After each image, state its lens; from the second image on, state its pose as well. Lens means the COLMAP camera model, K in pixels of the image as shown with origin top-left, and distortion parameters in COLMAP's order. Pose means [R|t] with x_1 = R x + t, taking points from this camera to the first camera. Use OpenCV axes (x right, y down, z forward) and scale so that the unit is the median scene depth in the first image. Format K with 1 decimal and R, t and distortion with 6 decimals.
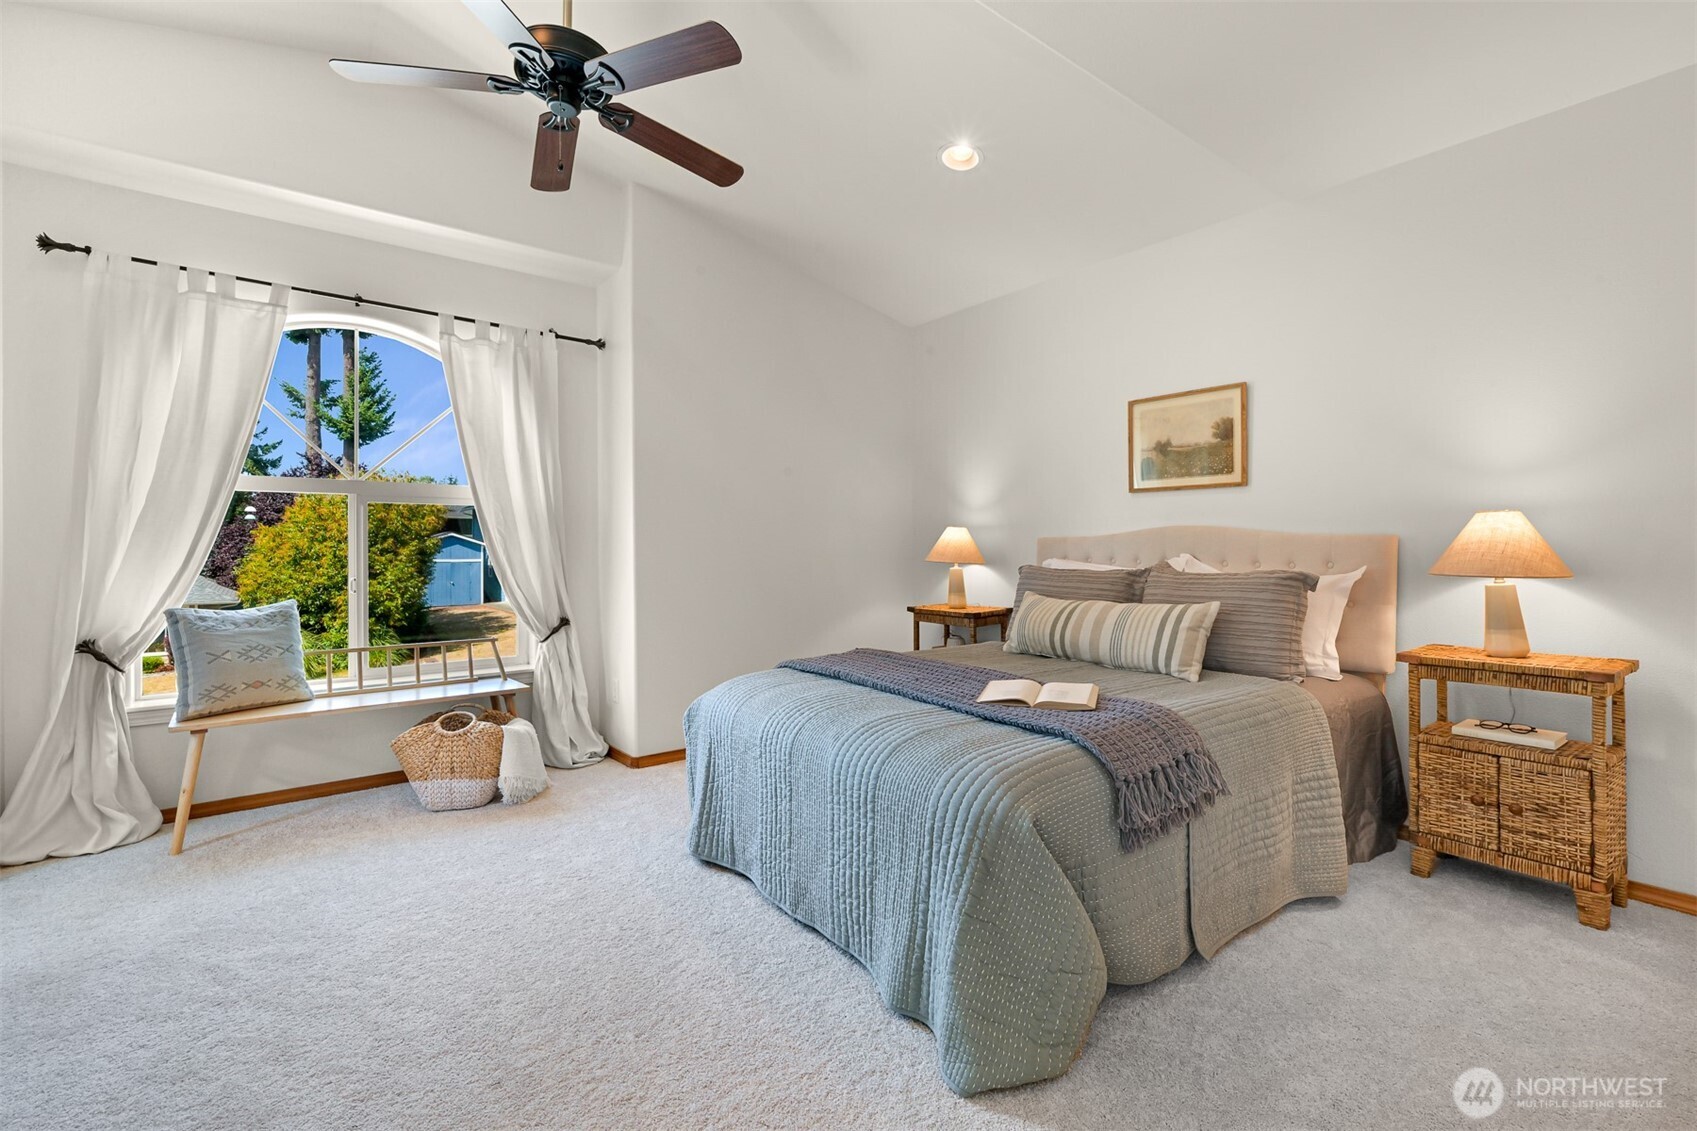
lens RADIAL K [[754.1, 0, 866.5], [0, 754.1, 555.5], [0, 0, 1]] dist [-0.001614, -0.000070]
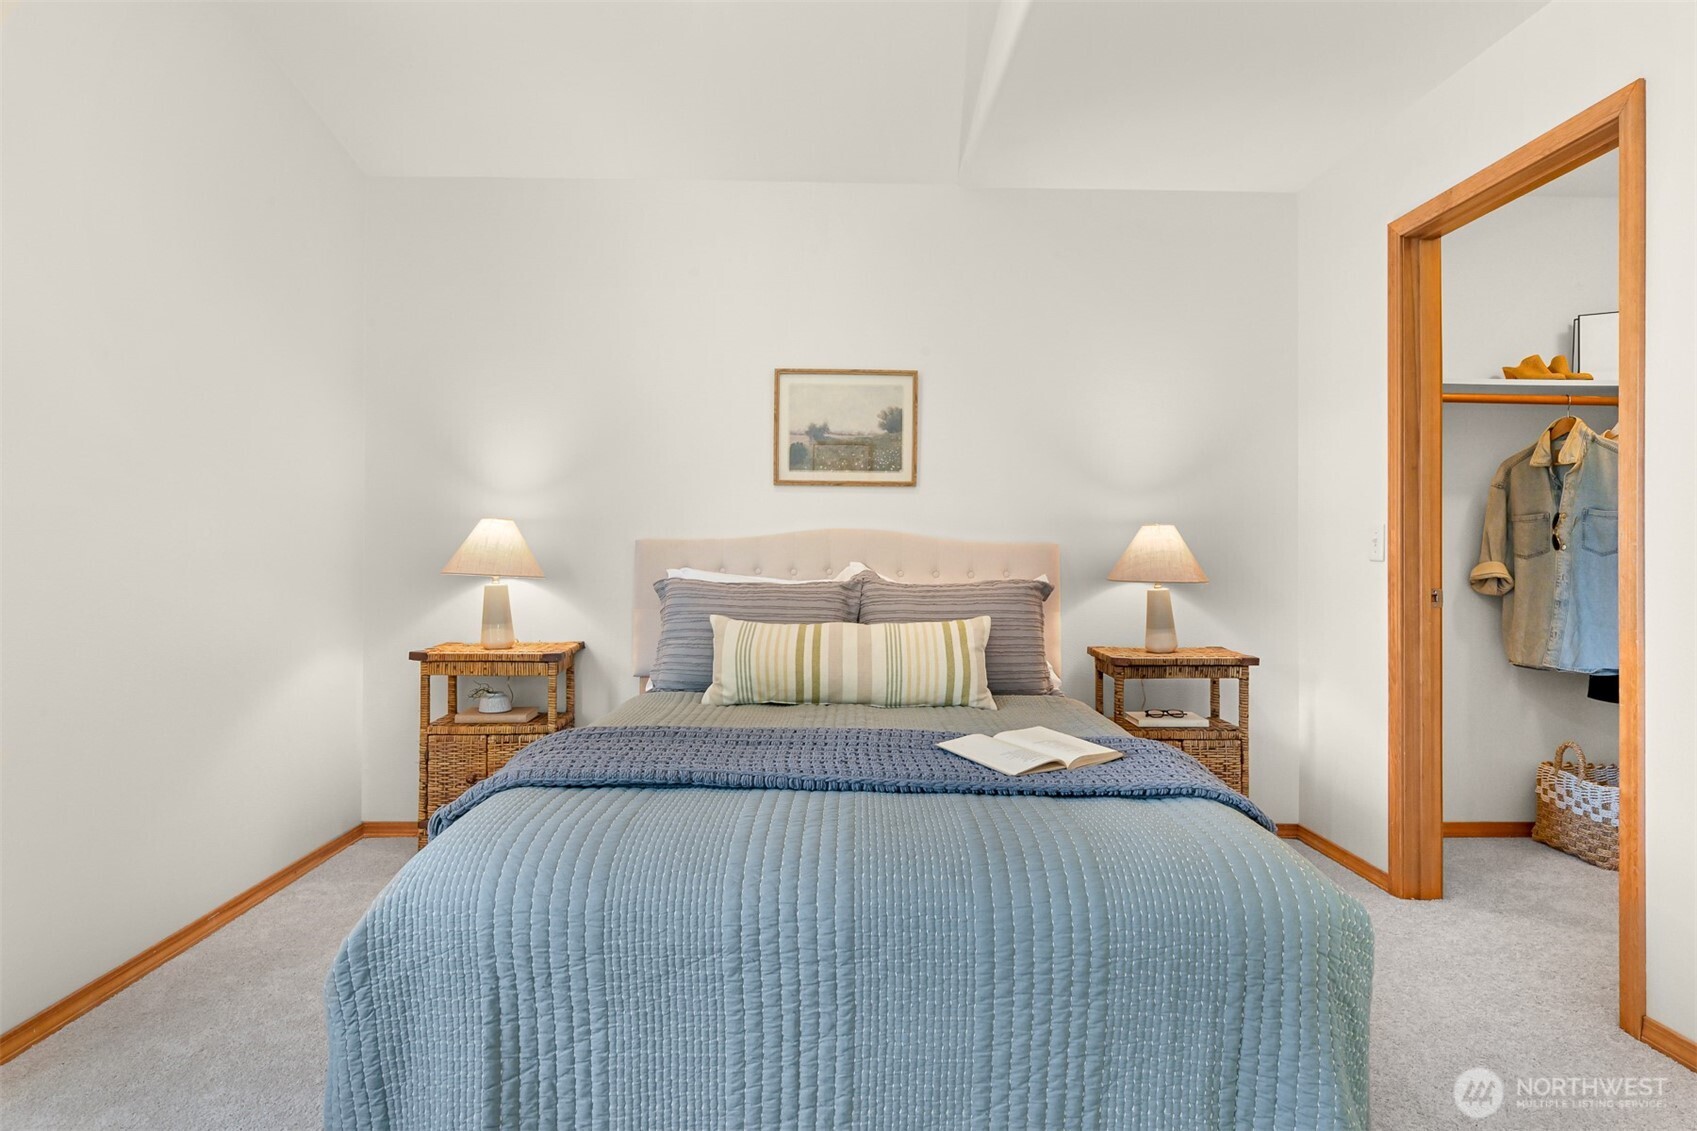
lens RADIAL K [[902.4, 0, 850.9], [0, 902.4, 557.7], [0, 0, 1]] dist [-0.002311, -0.000907]
pose [[0.606169, 0.006213, 0.795311, -0.448887], [0.000421, 0.999967, -0.008132, 0.001210], [-0.795336, 0.005264, 0.606147, 0.462244]]
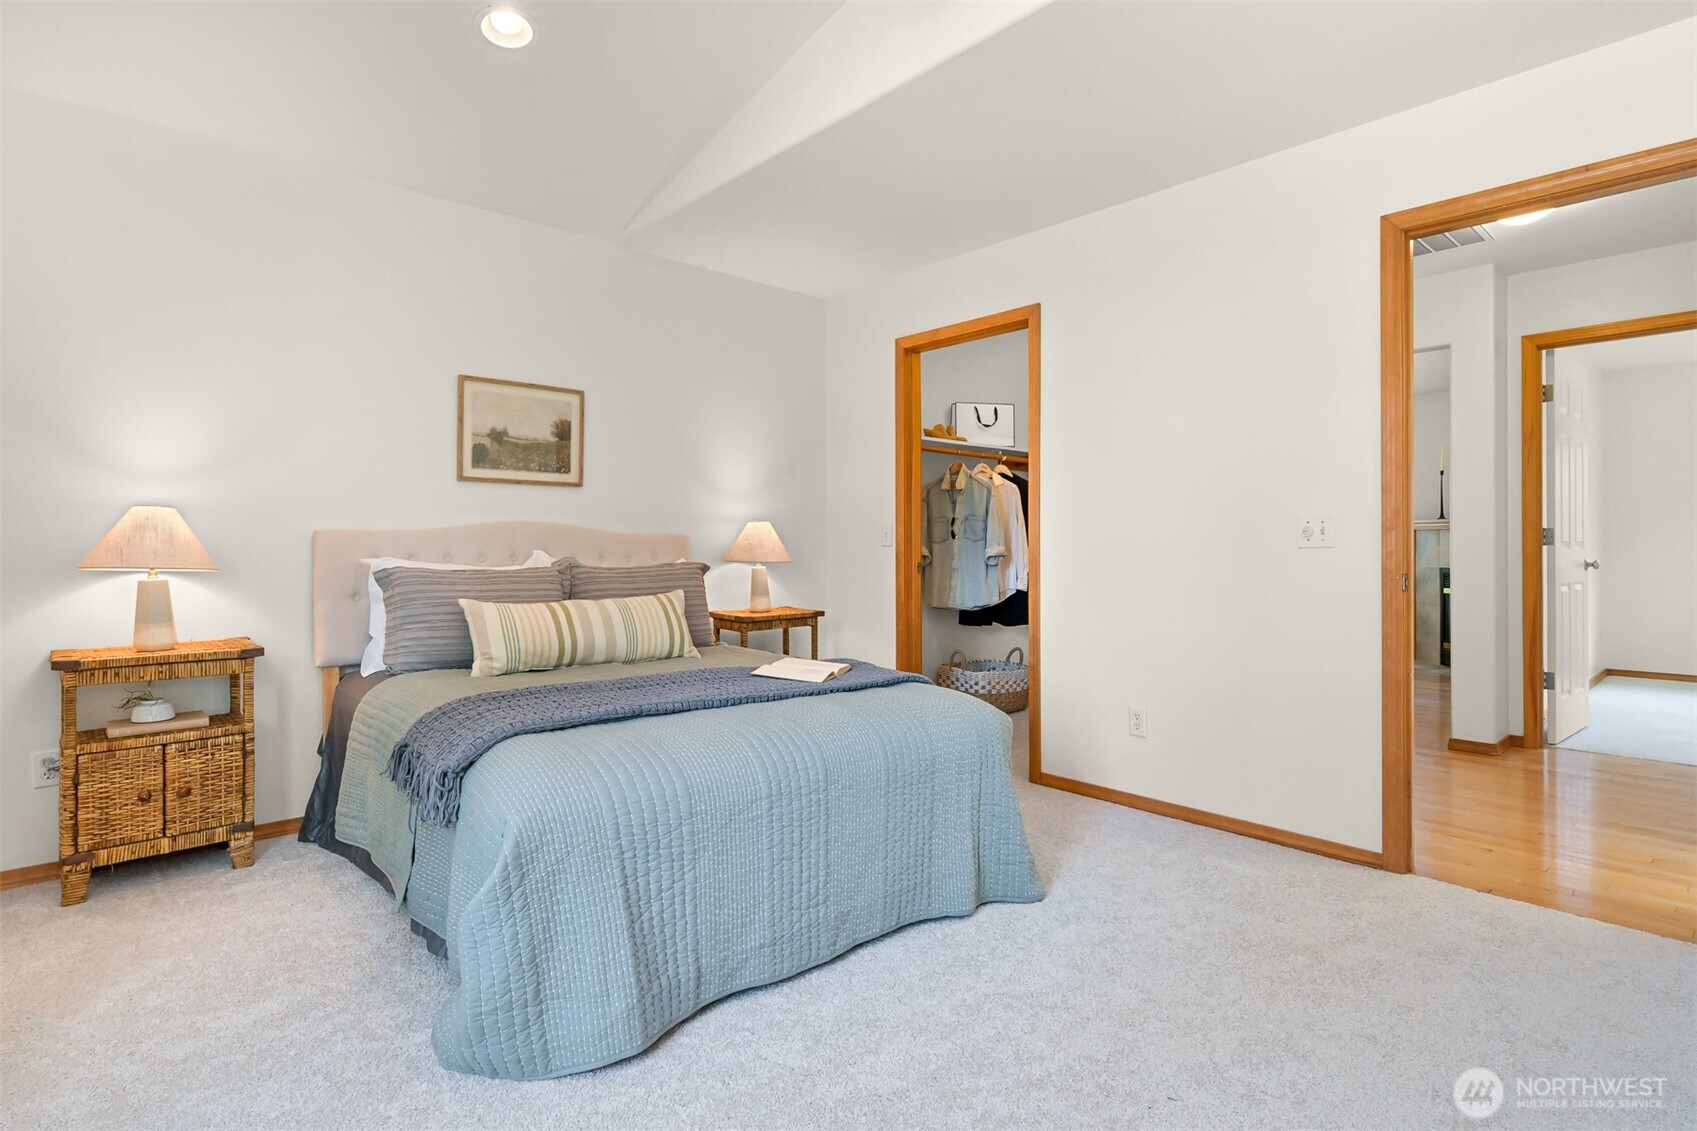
lens RADIAL K [[825.1, 0, 859.0], [0, 825.1, 548.3], [0, 0, 1]] dist [-0.000374, -0.000279]
pose [[-0.057479, -0.001177, 0.998346, -0.790406], [0.010940, 0.999939, 0.001808, -0.002472], [-0.998287, 0.011026, -0.057462, 0.757835]]
